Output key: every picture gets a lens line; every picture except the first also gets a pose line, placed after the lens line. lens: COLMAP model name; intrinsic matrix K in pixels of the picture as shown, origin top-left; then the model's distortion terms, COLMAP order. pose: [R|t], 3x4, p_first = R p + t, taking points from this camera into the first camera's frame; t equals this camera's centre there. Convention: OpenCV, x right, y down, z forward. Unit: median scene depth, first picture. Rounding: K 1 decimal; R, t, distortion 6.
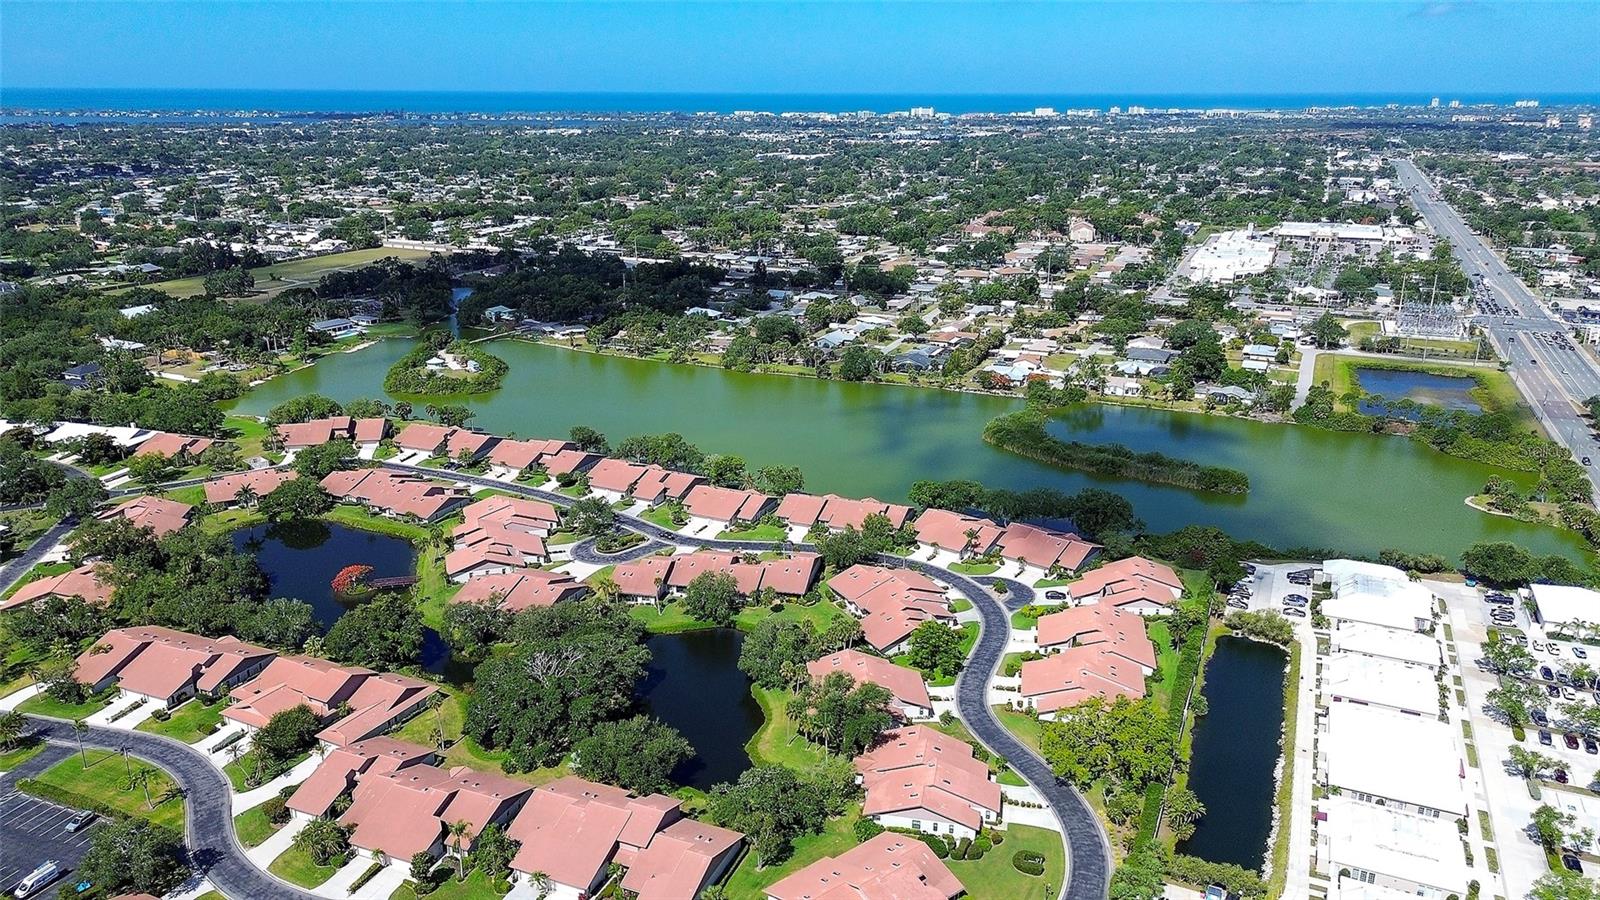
lens RADIAL K [[1201.0, 0, 796.4], [0, 1201.0, 392.9], [0, 0, 1]] dist [0.077063, -0.077111]
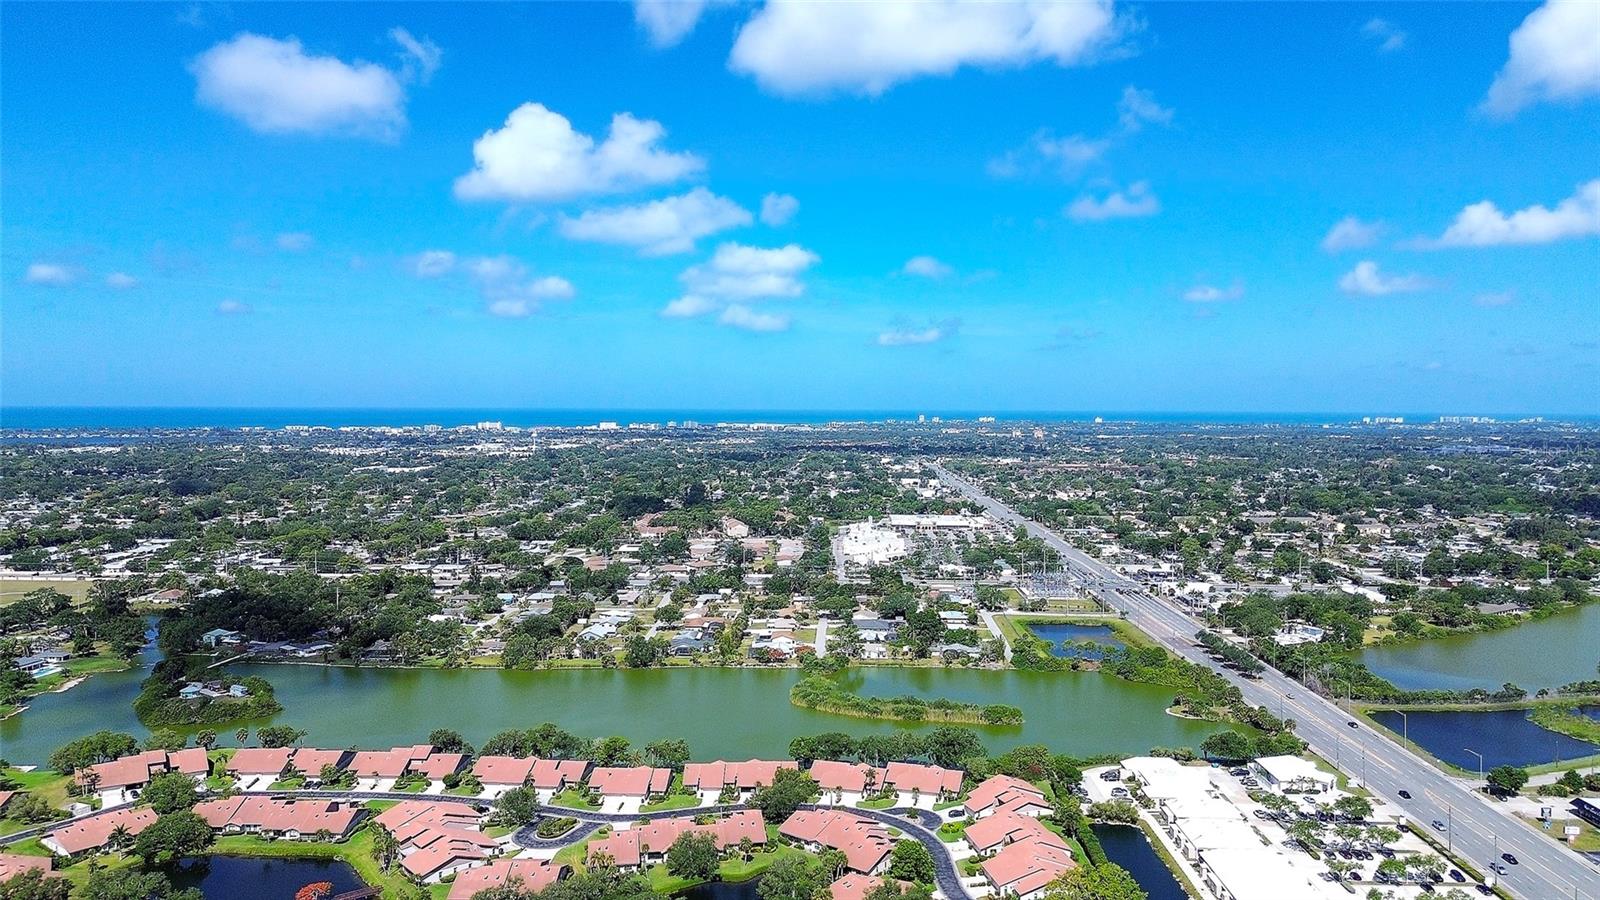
lens RADIAL K [[1201.0, 0, 796.4], [0, 1201.0, 392.9], [0, 0, 1]] dist [0.077063, -0.077111]
pose [[0.917927, 0.005630, 0.396709, -0.349323], [0.094762, 0.967848, -0.233002, 0.022856], [-0.385266, 0.251472, 0.887881, -0.103457]]
